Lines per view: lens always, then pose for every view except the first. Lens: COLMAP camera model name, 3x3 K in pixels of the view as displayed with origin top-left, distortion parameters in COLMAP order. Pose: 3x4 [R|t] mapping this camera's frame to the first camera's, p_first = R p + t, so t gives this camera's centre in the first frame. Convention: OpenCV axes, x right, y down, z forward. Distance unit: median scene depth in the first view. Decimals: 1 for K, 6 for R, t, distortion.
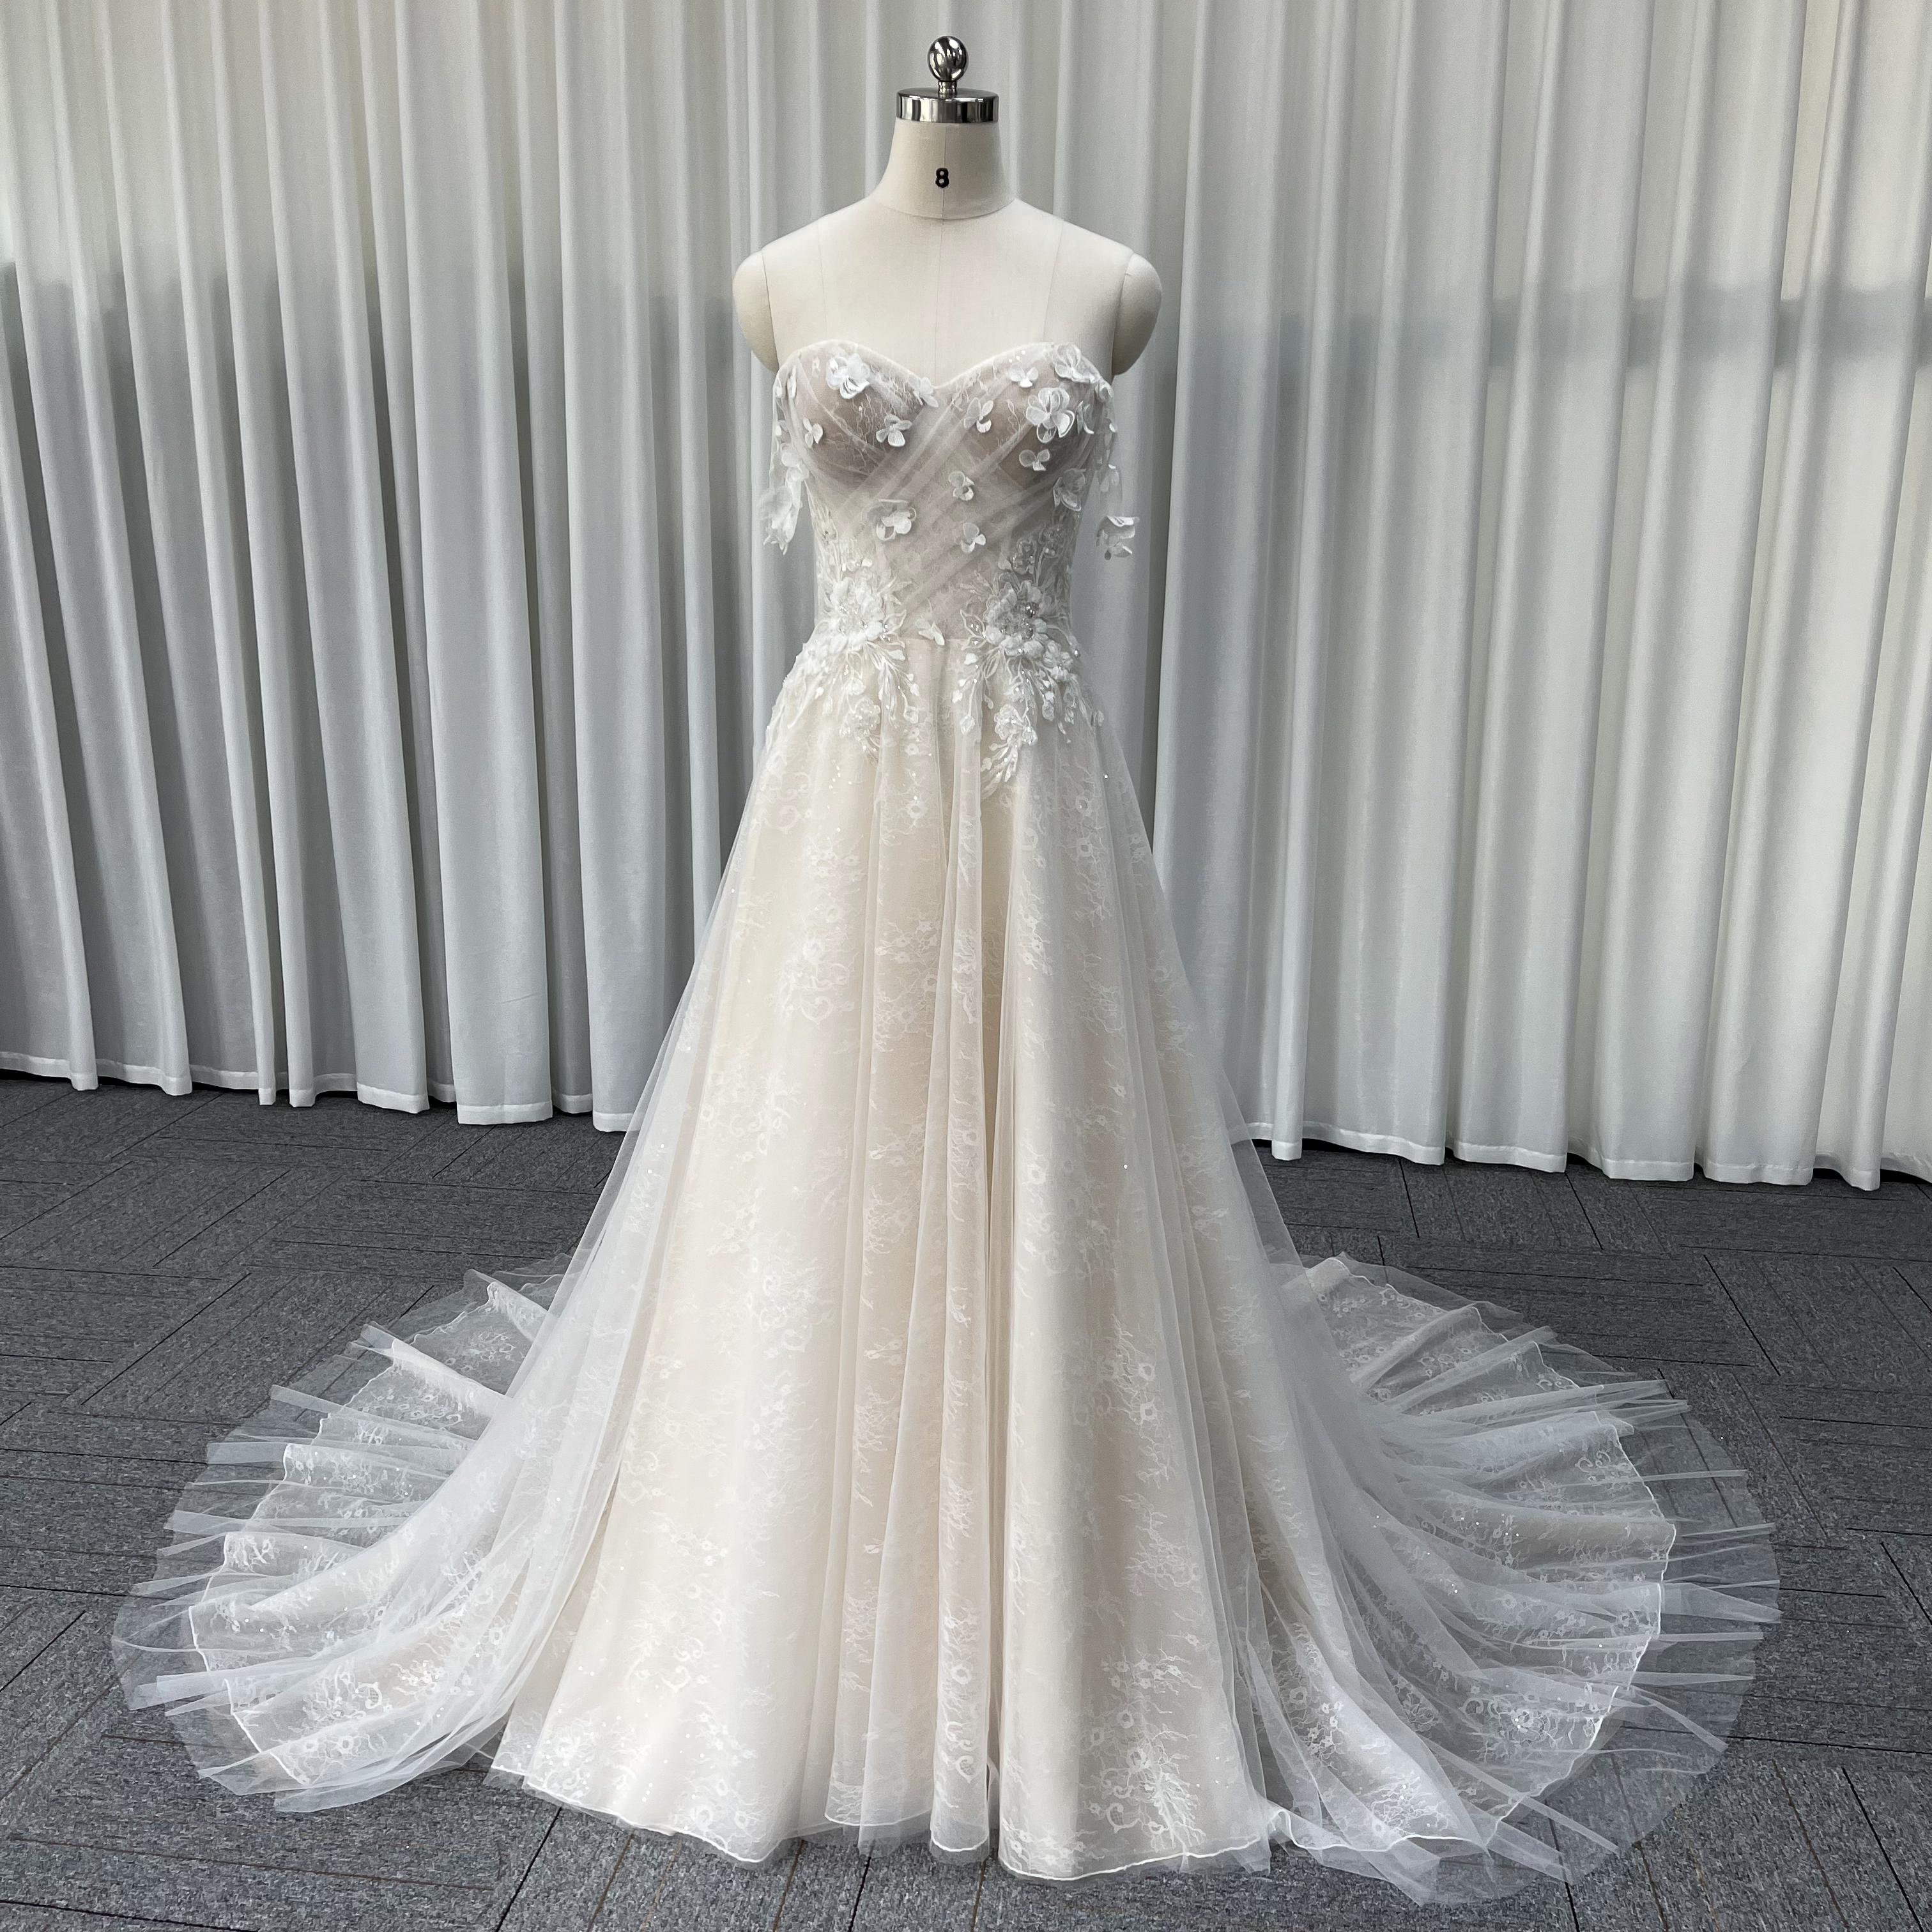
lens RADIAL K [[1934.6, 0, 993.1], [0, 1934.6, 994.9], [0, 0, 1]] dist [0.080420, -0.175500]
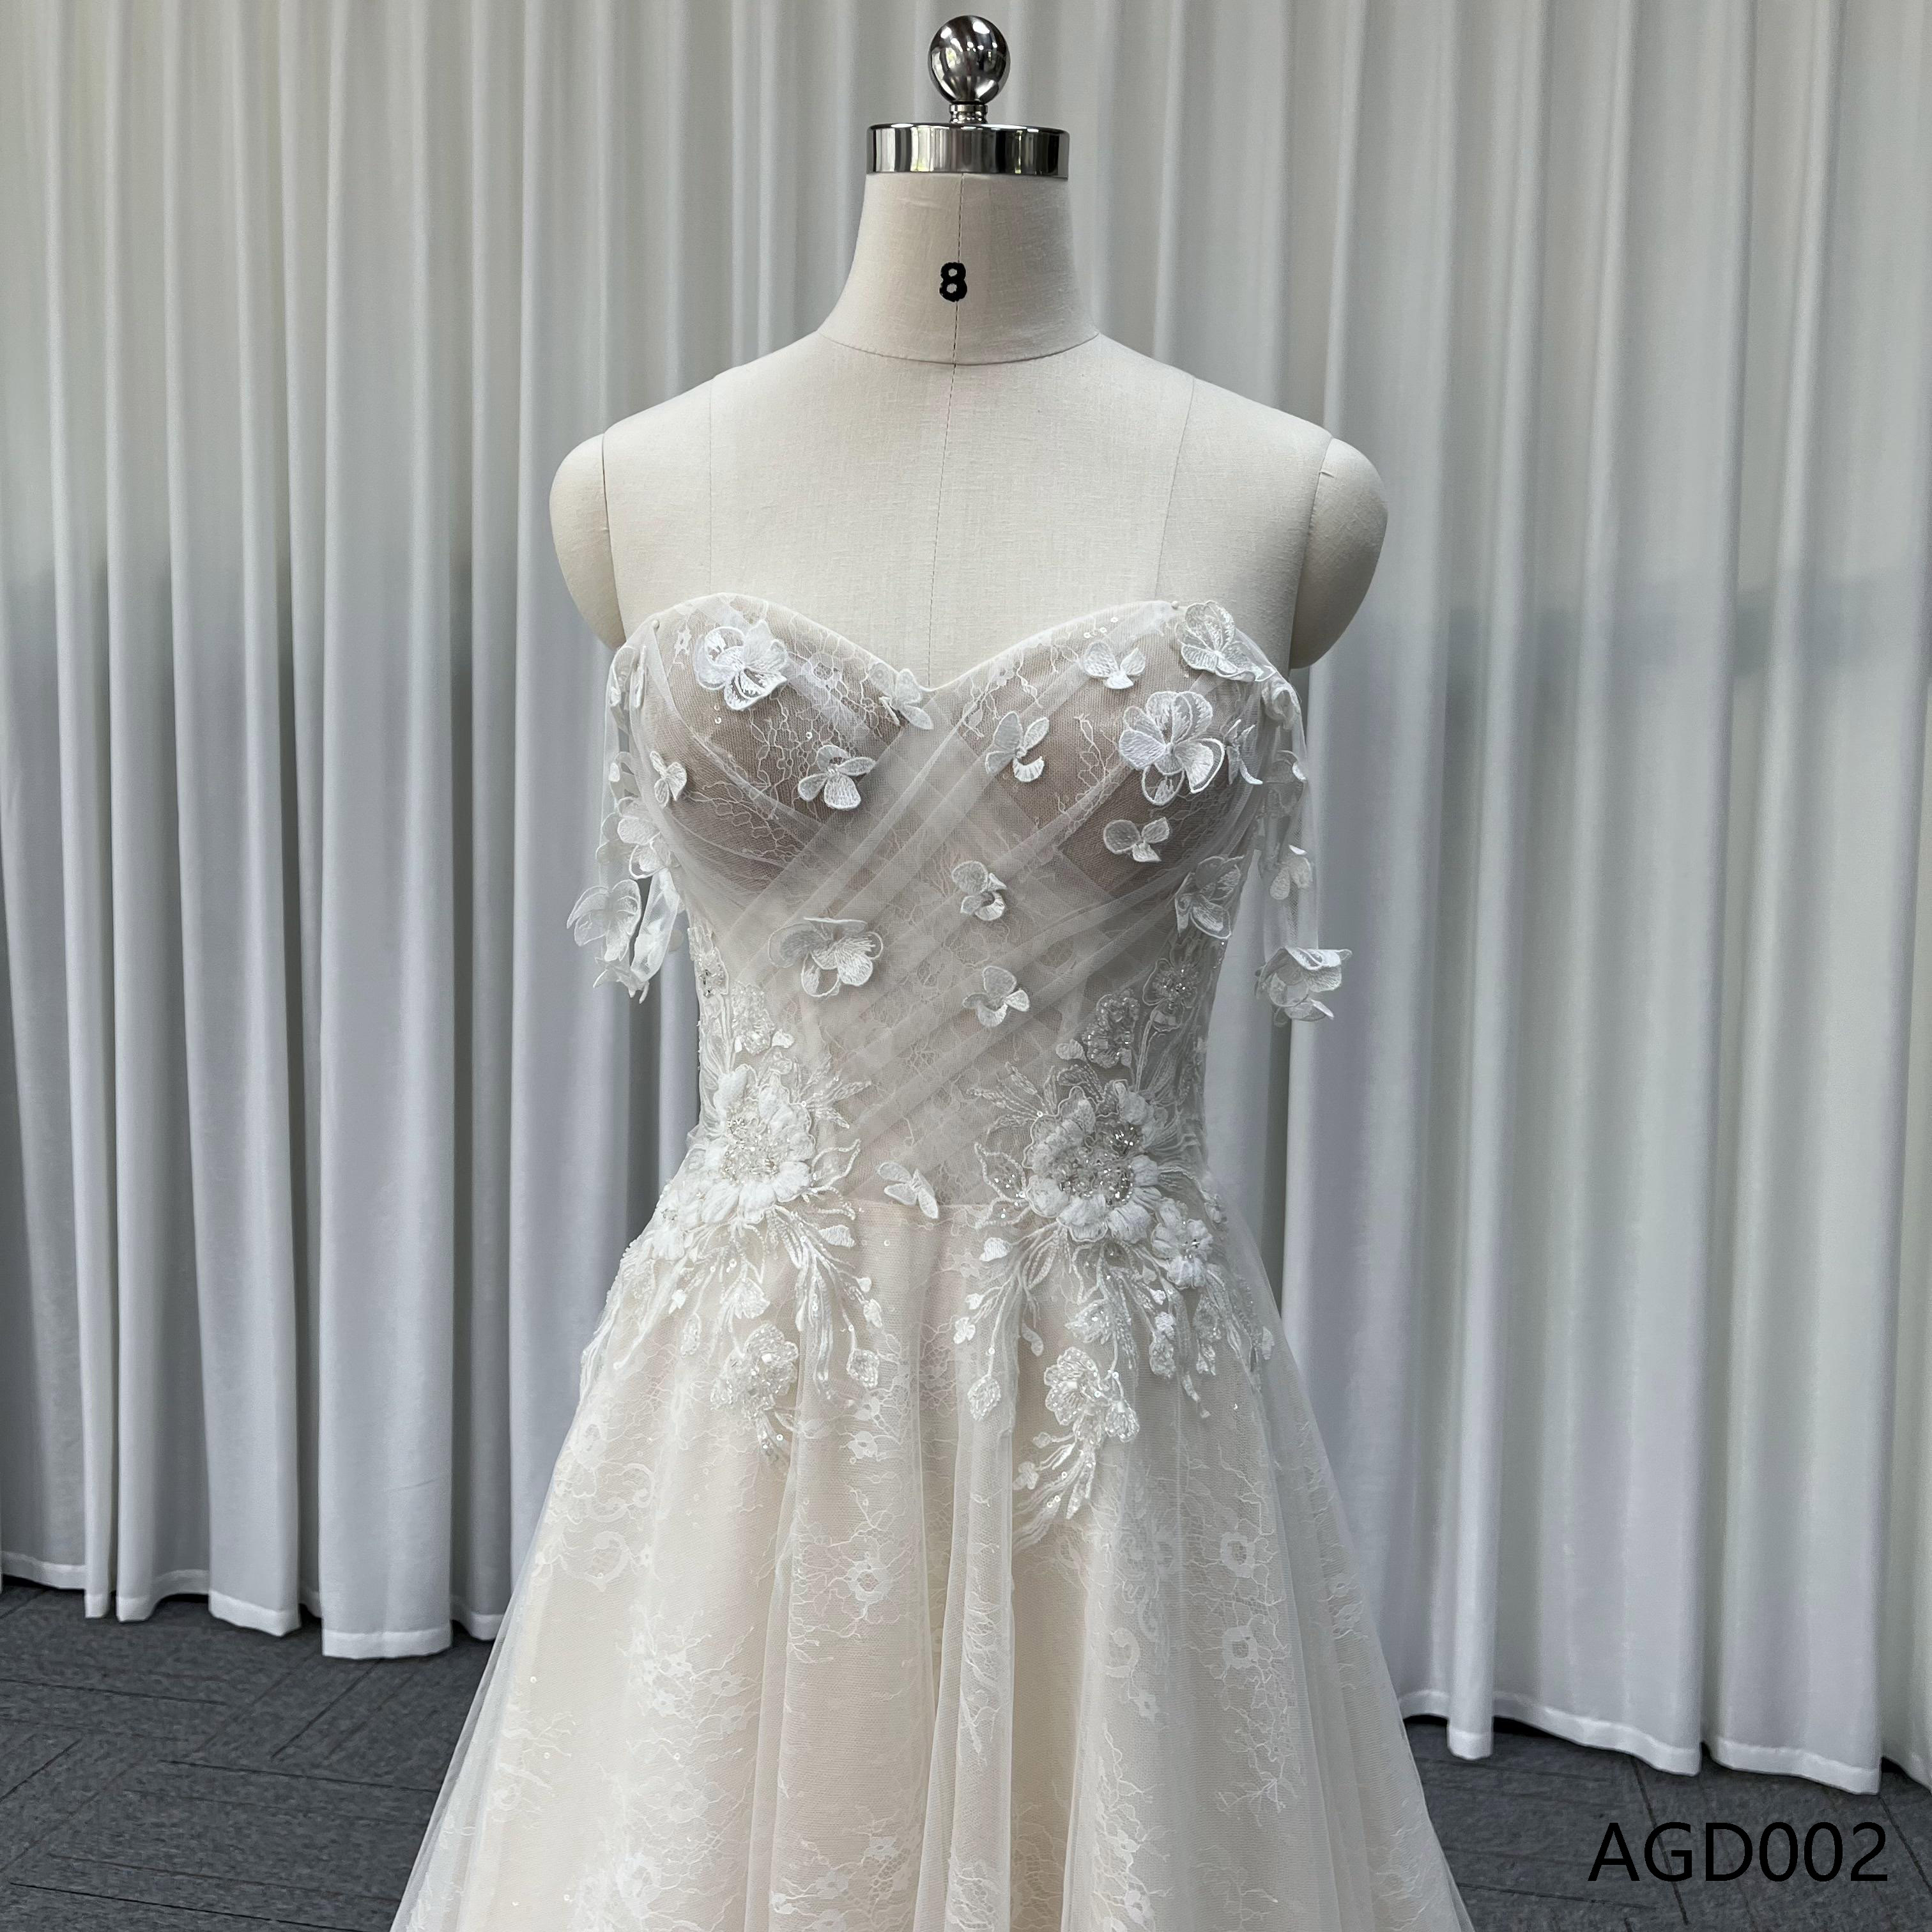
lens RADIAL K [[1936.1, 0, 972.1], [0, 1936.1, 976.4], [0, 0, 1]] dist [0.141078, -0.260386]
pose [[0.998729, 0.011523, -0.049077, 0.005043], [-0.019429, 0.986301, -0.163806, -0.160465], [0.046518, 0.164552, 0.985271, 0.528505]]
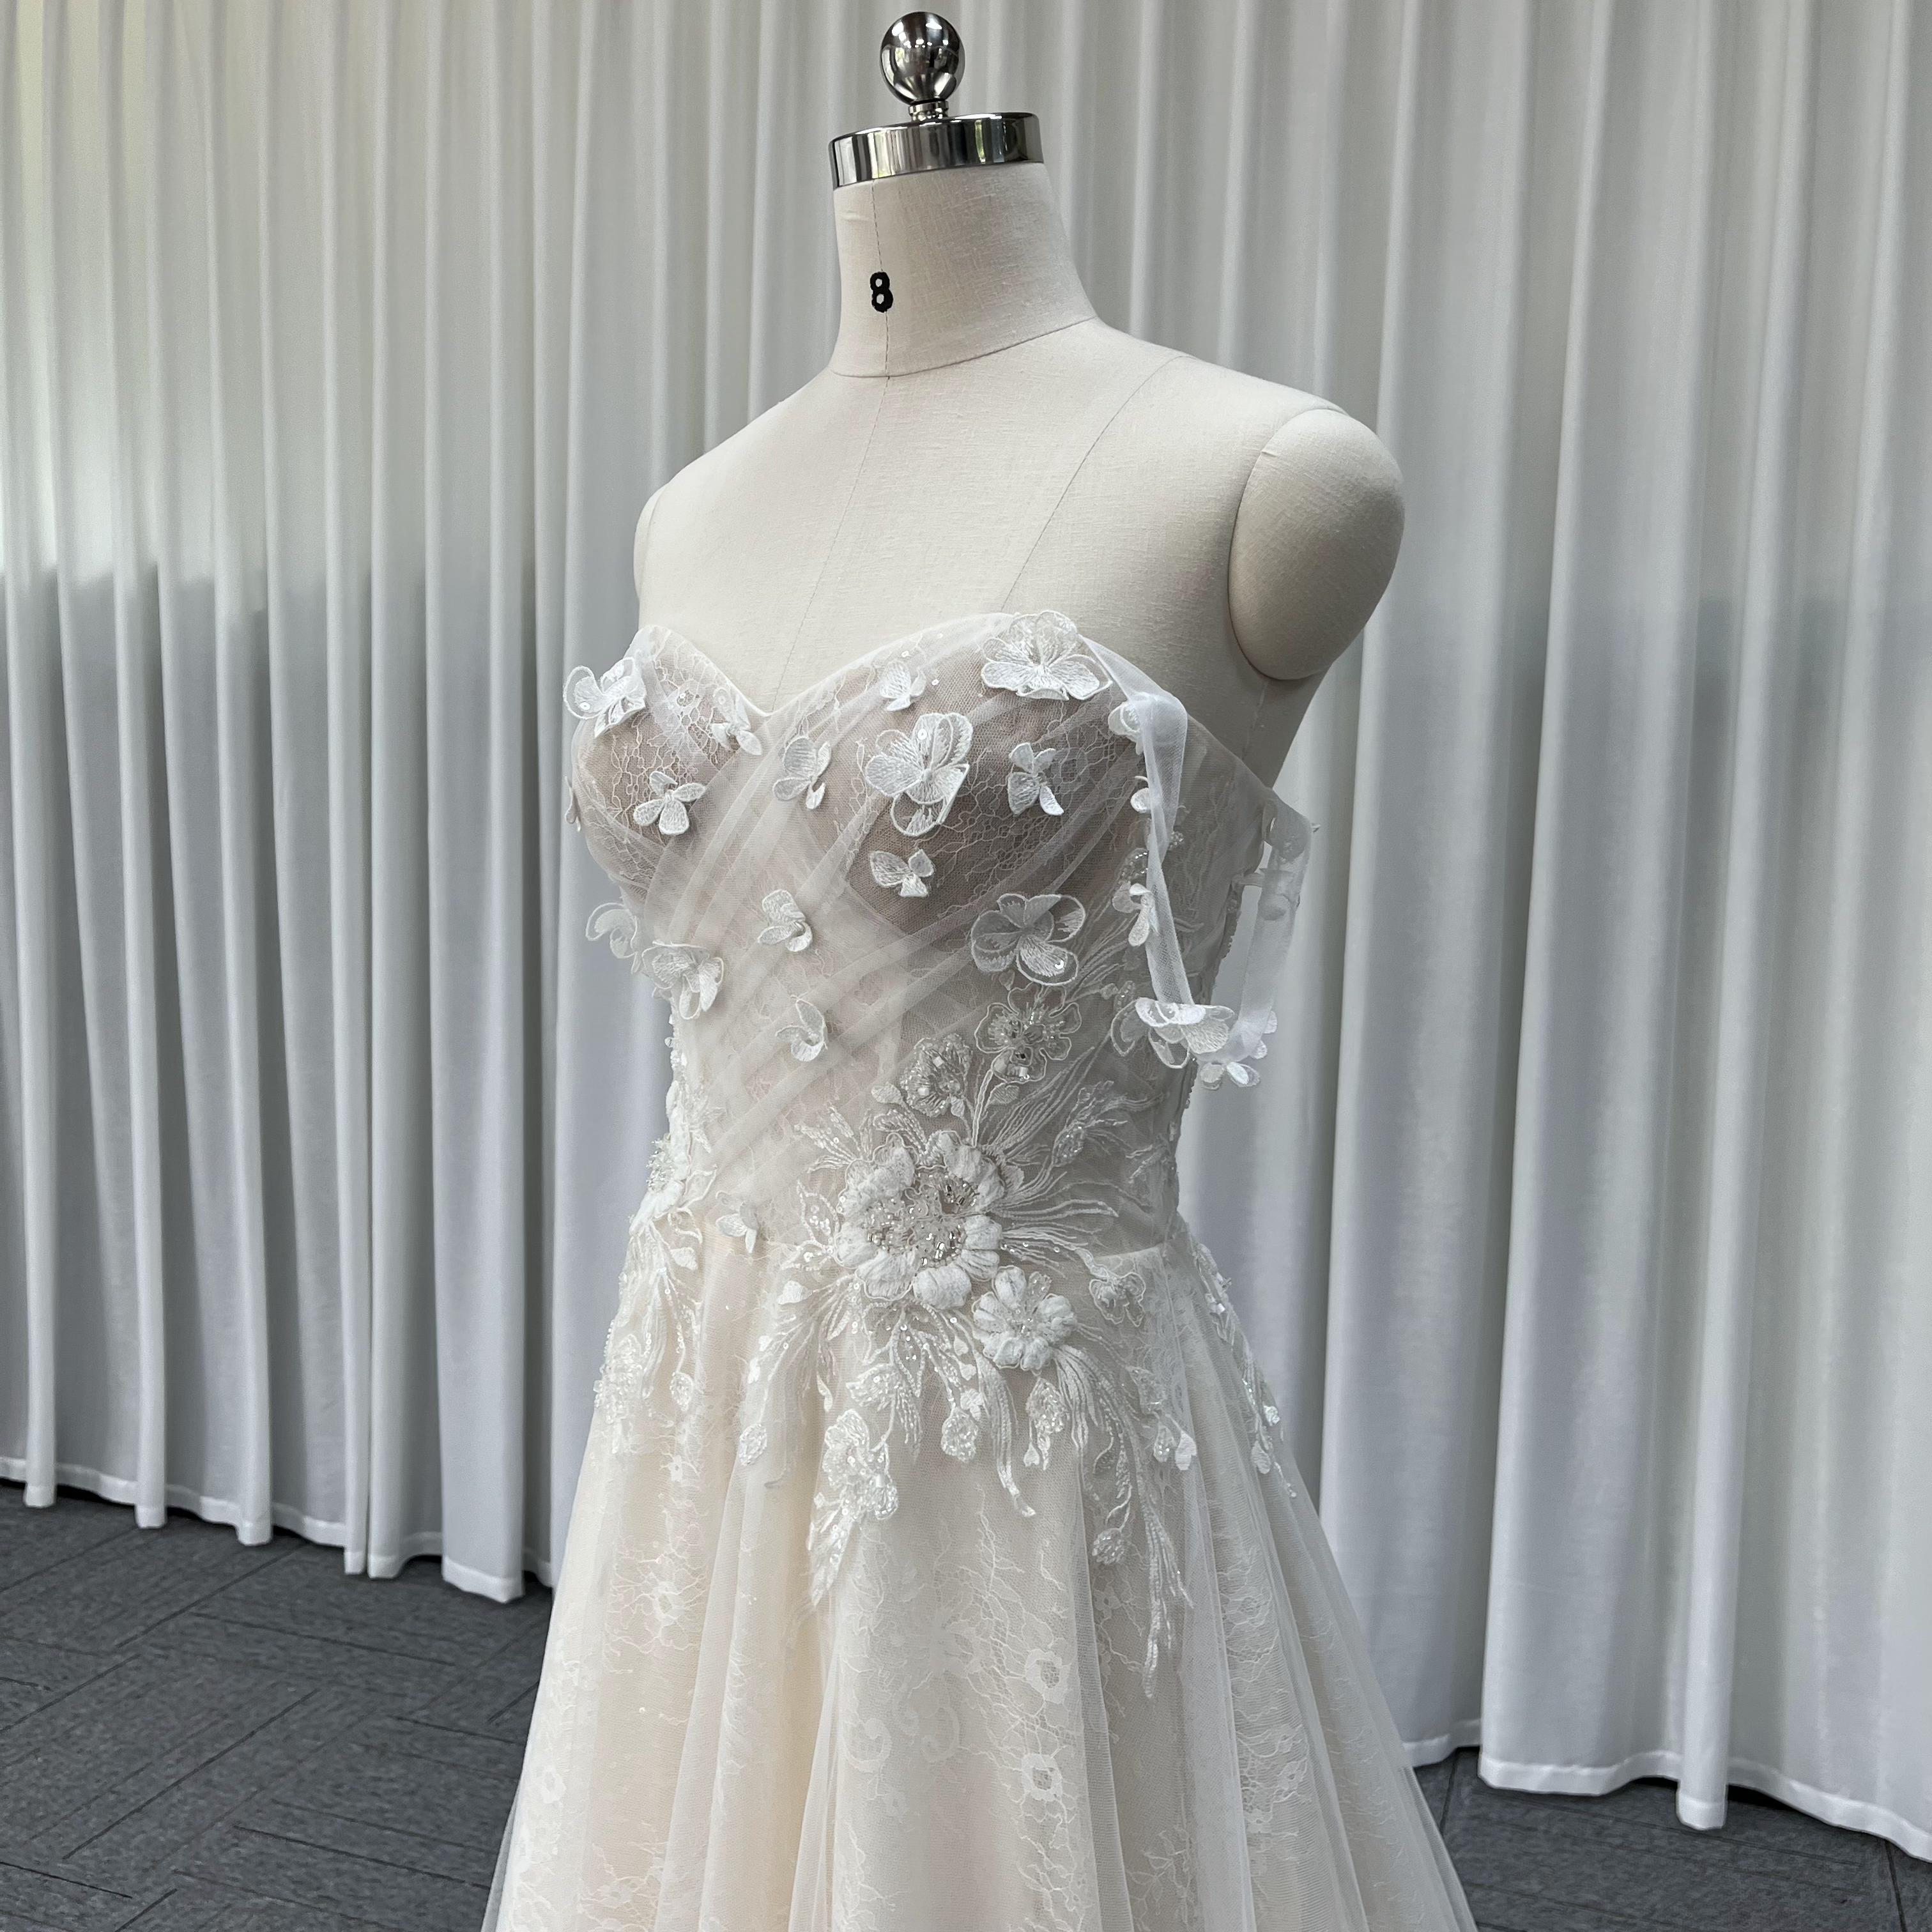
lens RADIAL K [[1958.5, 0, 962.0], [0, 1958.5, 965.1], [0, 0, 1]] dist [0.114160, -0.195079]
pose [[0.805267, 0.062041, -0.589657, 0.280362], [-0.162681, 0.979463, -0.119110, -0.198352], [0.570157, 0.191842, 0.798823, 0.641990]]
